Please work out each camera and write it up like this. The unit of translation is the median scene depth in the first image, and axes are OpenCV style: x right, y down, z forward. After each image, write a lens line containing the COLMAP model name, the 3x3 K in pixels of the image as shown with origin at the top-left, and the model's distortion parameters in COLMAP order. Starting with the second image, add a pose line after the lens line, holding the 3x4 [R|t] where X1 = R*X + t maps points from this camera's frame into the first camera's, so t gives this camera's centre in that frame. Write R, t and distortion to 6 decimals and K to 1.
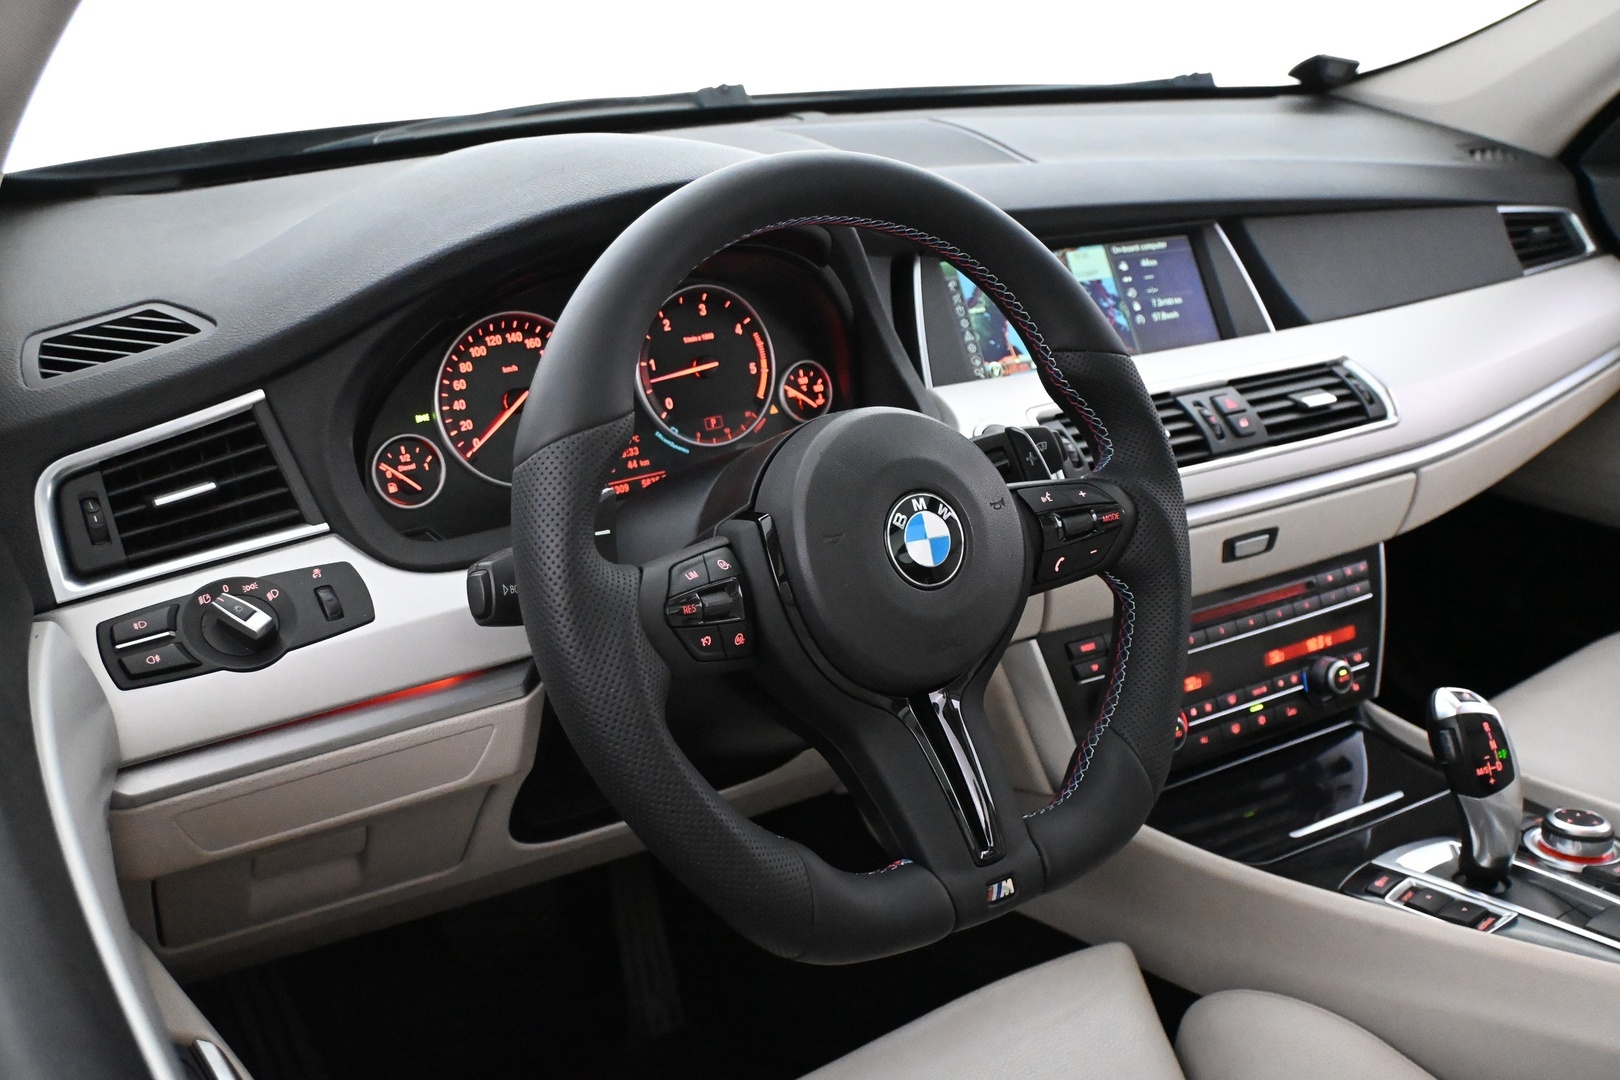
lens RADIAL K [[1438.4, 0, 813.1], [0, 1438.4, 539.2], [0, 0, 1]] dist [-0.001443, -0.010522]
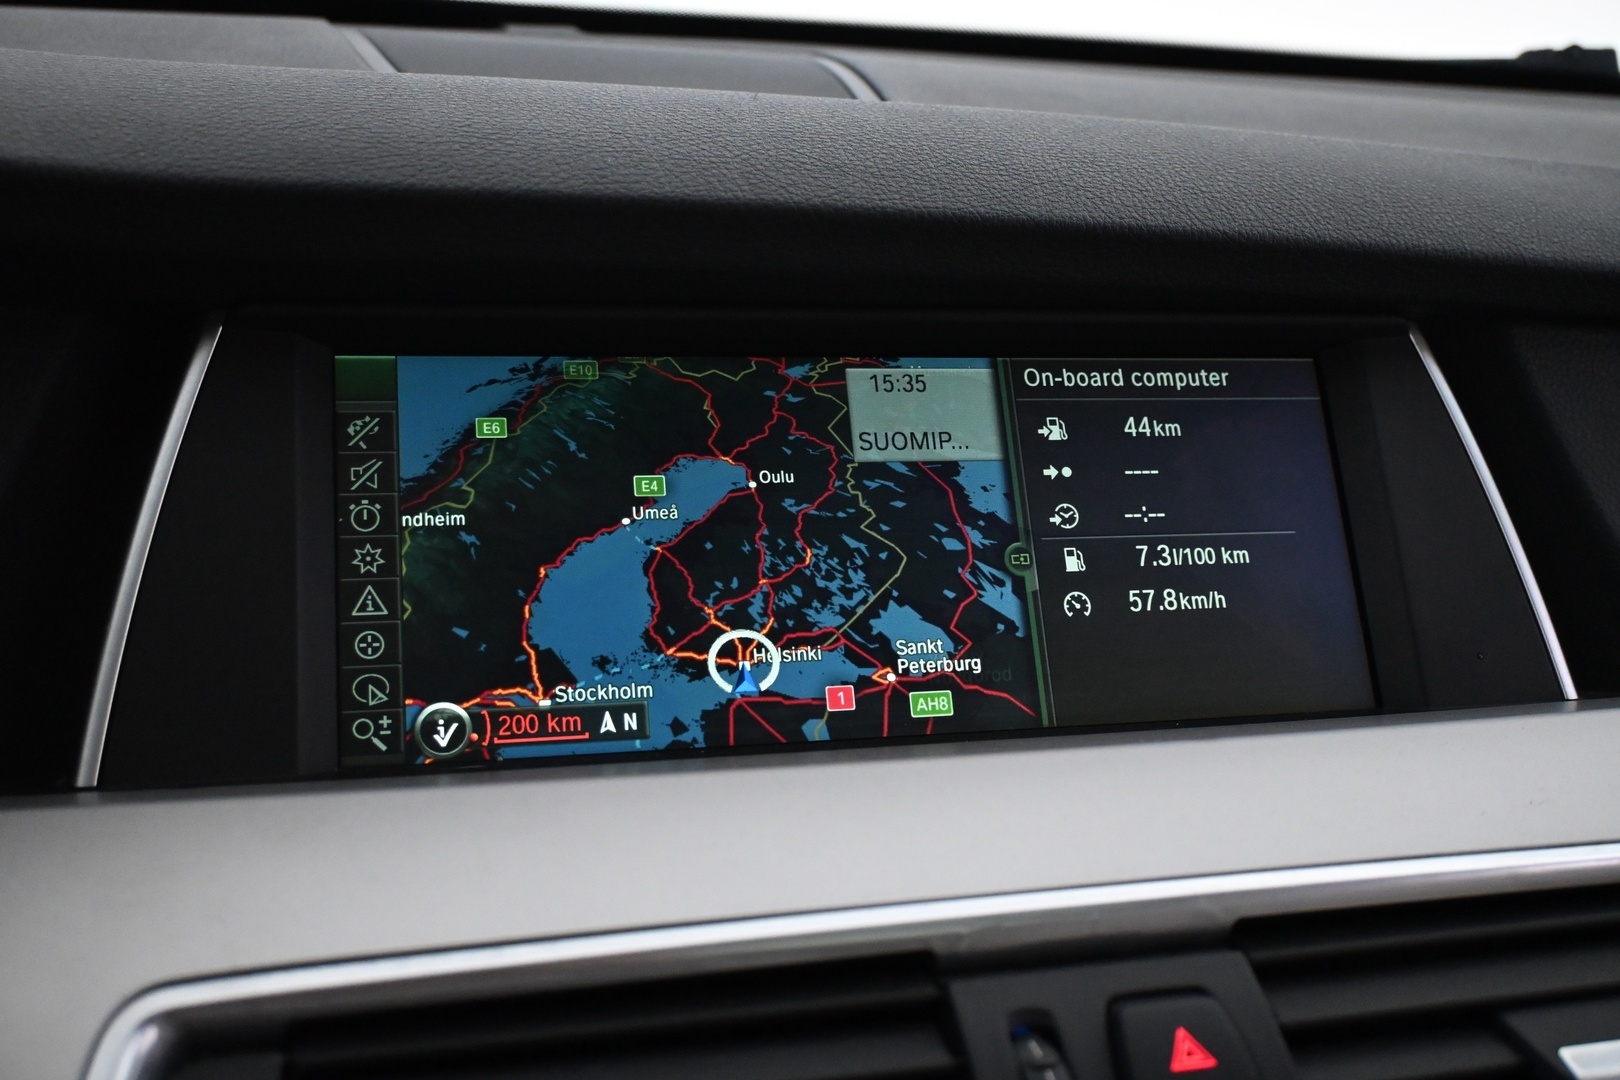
lens RADIAL K [[1576.4, 0, 810.8], [0, 1576.4, 543.0], [0, 0, 1]] dist [0.005903, 0.000000]
pose [[0.956286, 0.120528, -0.266439, 0.263242], [-0.144462, 0.986883, -0.072062, -0.133920], [0.254259, 0.107402, 0.961154, 0.662116]]
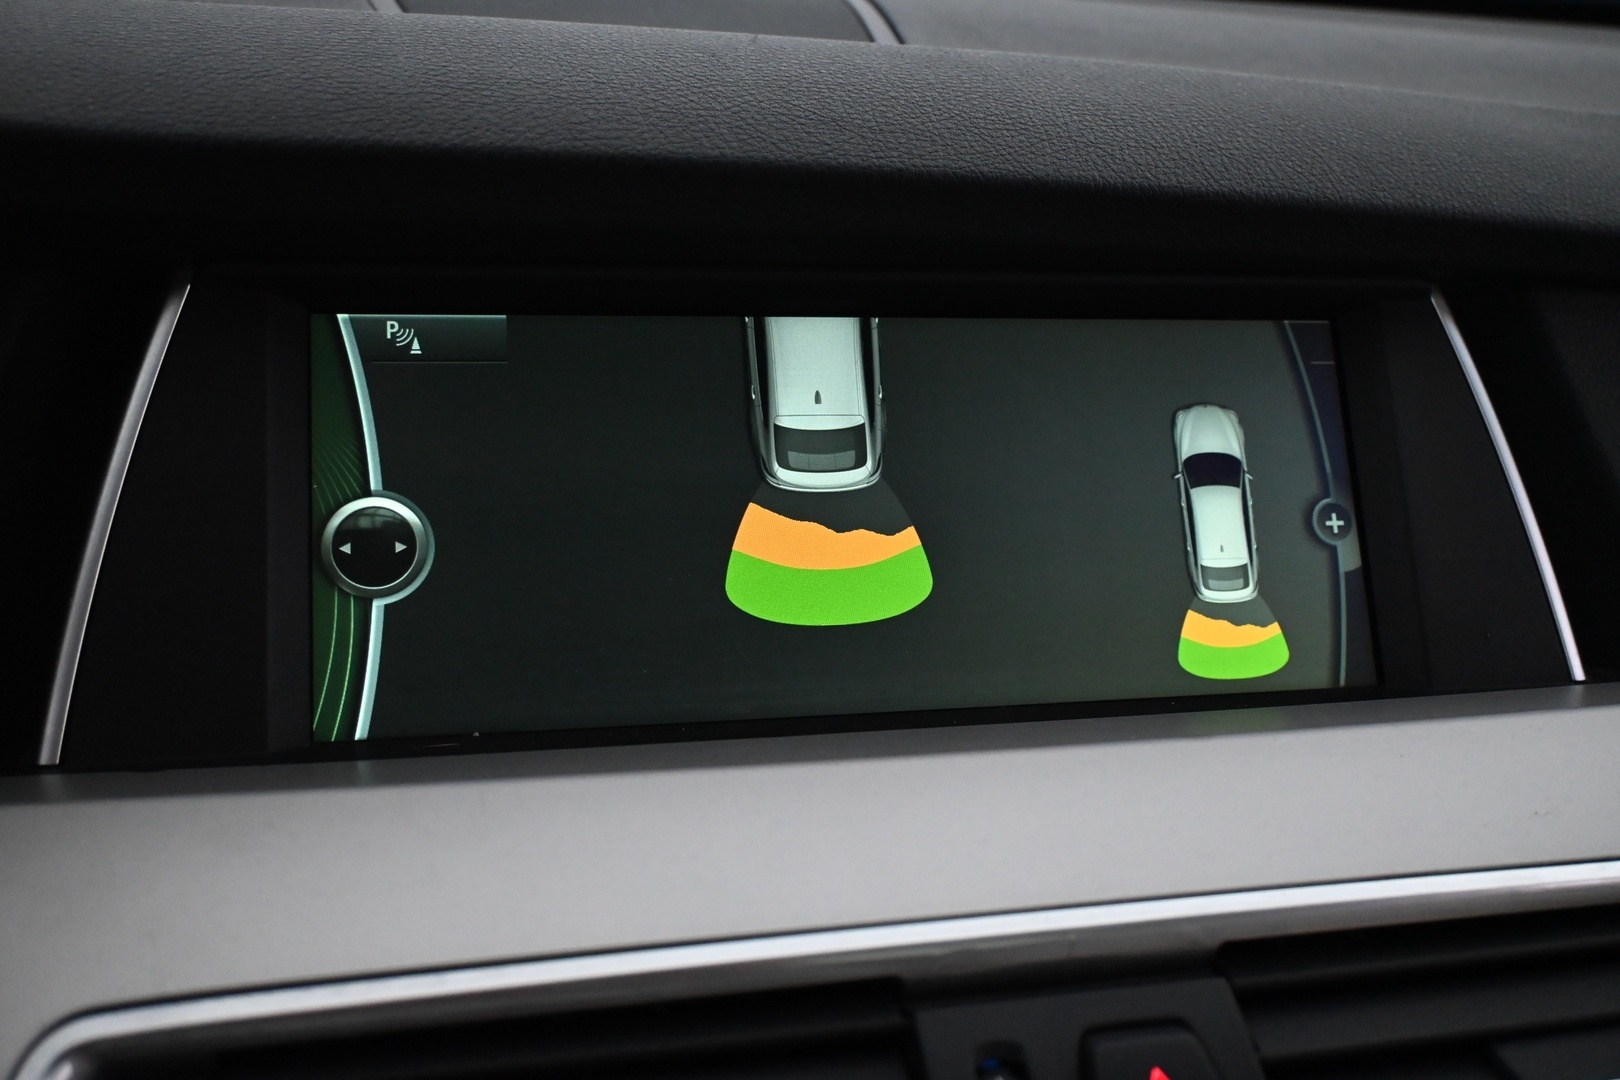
lens RADIAL K [[1438.4, 0, 809.1], [0, 1438.4, 539.6], [0, 0, 1]] dist [-0.001443, -0.010522]
pose [[0.945422, 0.162445, -0.282470, 0.260937], [-0.164746, 0.986210, 0.015756, -0.156378], [0.281135, 0.031640, 0.959147, 0.697295]]
